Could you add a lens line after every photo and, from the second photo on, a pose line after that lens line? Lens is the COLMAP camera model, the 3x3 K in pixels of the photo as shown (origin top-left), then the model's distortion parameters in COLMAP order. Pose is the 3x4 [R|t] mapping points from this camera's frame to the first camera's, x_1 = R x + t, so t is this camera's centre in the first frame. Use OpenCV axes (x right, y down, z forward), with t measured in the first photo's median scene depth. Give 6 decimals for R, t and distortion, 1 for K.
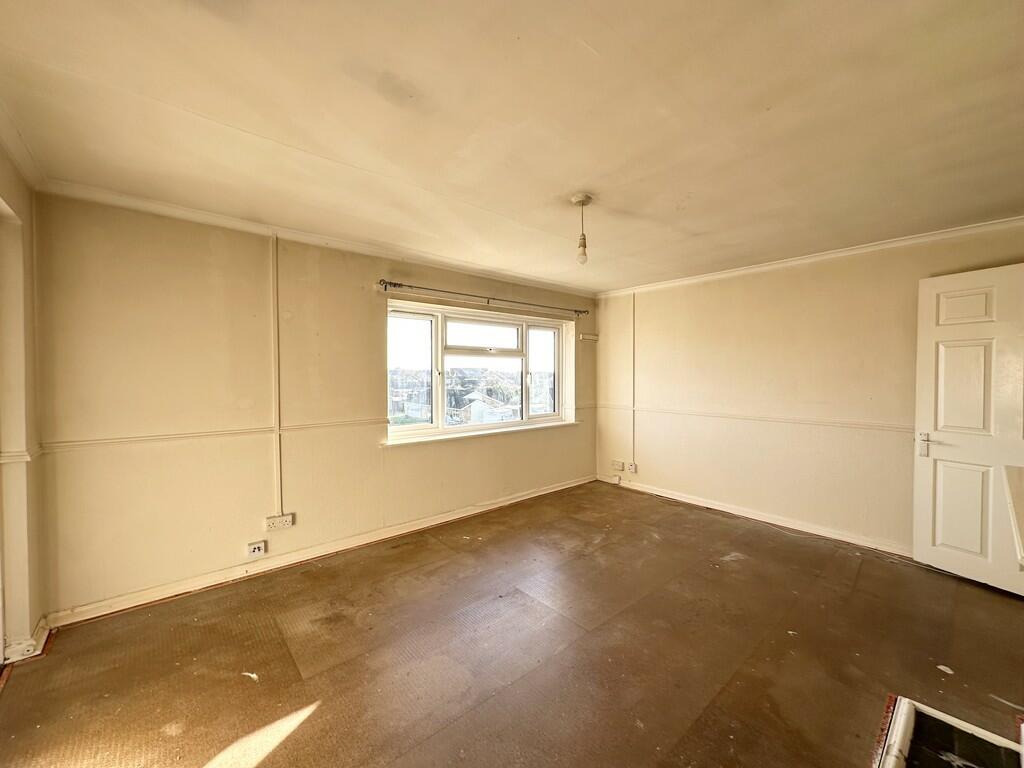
lens RADIAL K [[409.8, 0, 512.0], [0, 409.8, 384.0], [0, 0, 1]] dist [-0.003090, 0.000096]
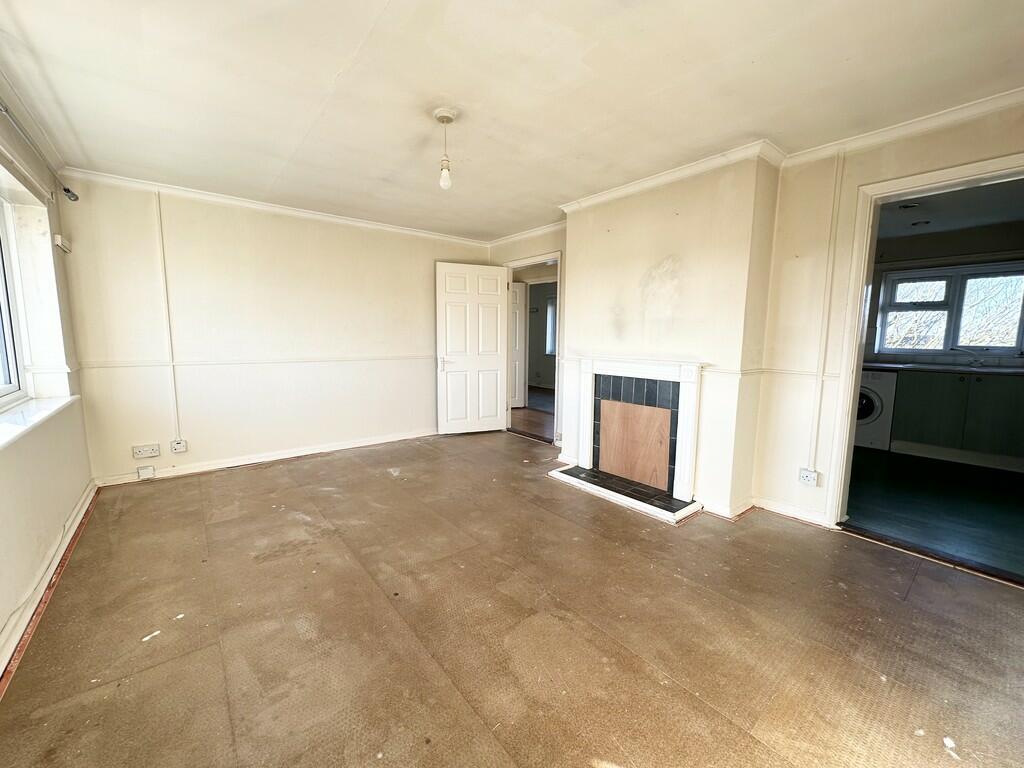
lens RADIAL K [[409.8, 0, 512.0], [0, 409.8, 384.0], [0, 0, 1]] dist [-0.003090, 0.000096]
pose [[0.026260, -0.120250, 0.992396, -0.526004], [0.014452, 0.992681, 0.119902, 0.025751], [-0.999551, 0.011193, 0.027806, 0.537536]]
